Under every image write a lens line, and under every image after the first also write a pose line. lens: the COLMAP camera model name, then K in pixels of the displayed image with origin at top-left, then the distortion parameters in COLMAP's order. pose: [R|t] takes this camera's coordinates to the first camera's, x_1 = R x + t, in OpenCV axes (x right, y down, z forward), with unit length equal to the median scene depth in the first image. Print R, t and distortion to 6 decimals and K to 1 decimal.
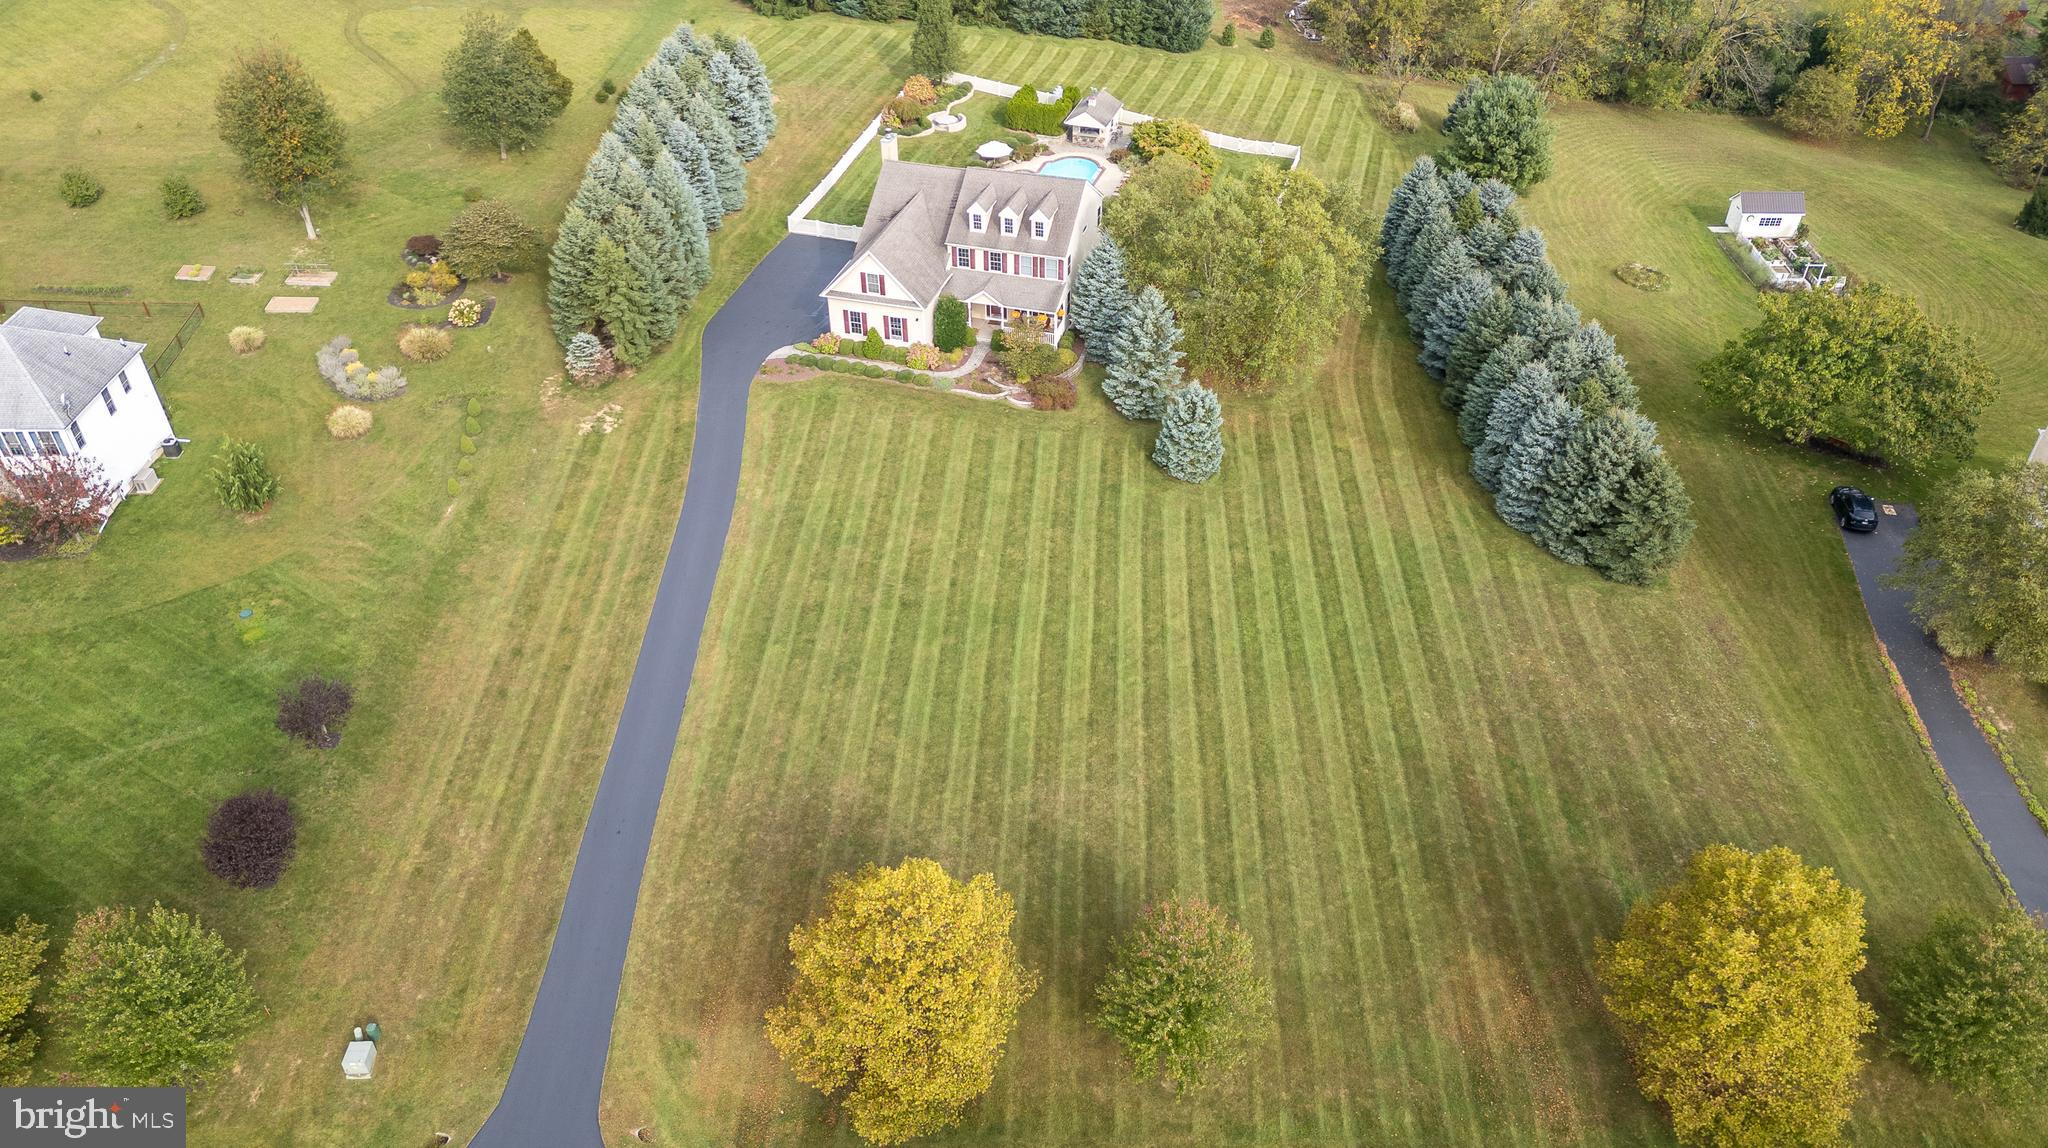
lens RADIAL K [[1493.5, 0, 1024.0], [0, 1493.5, 574.0], [0, 0, 1]] dist [0.055473, -0.006281]
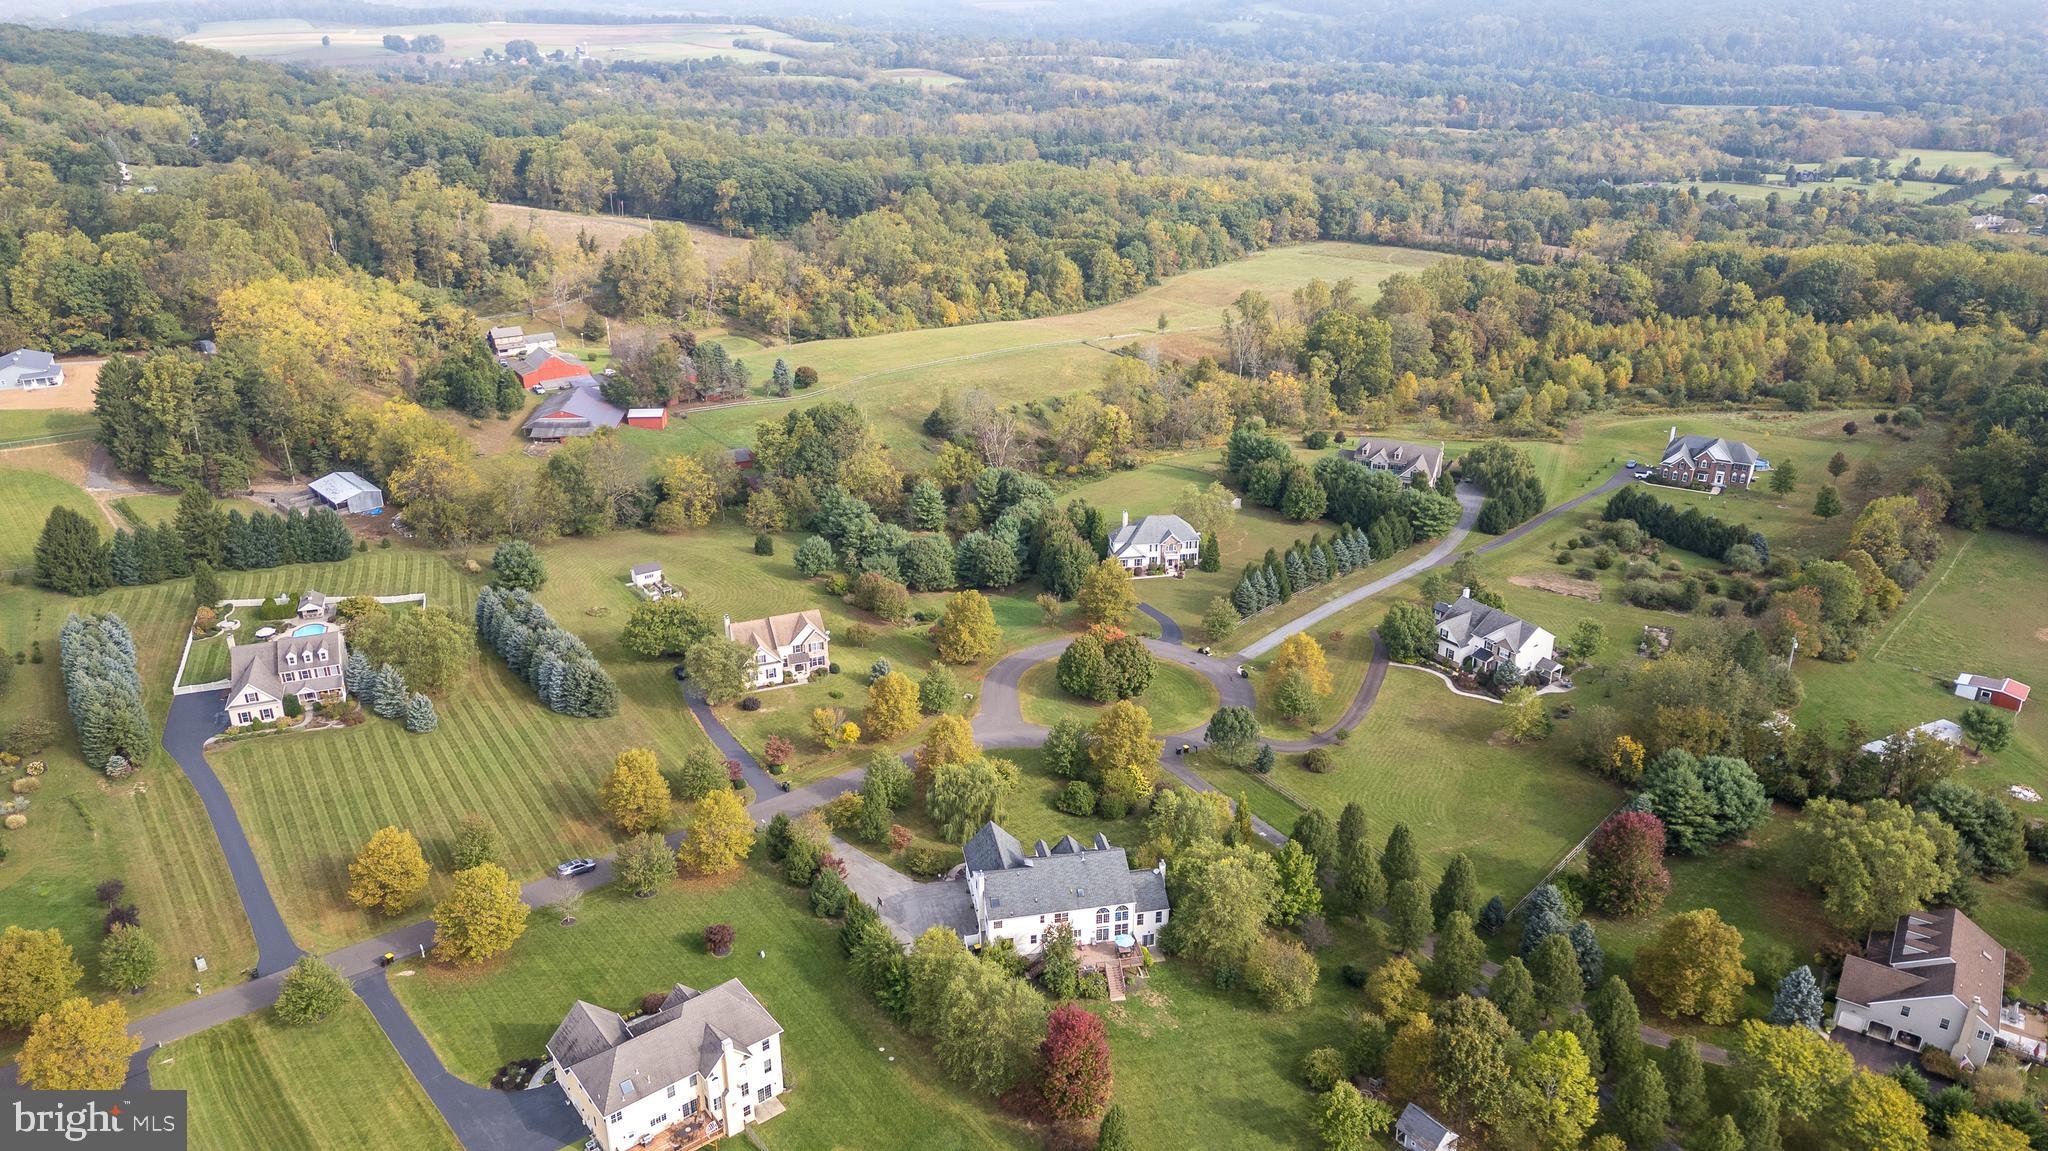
lens RADIAL K [[1493.5, 0, 1024.0], [0, 1493.5, 575.5], [0, 0, 1]] dist [0.055473, -0.006281]
pose [[0.813634, -0.232949, 0.532668, -0.299434], [0.355357, 0.924408, -0.138531, 0.335794], [-0.460132, 0.302001, 0.834910, -1.374066]]
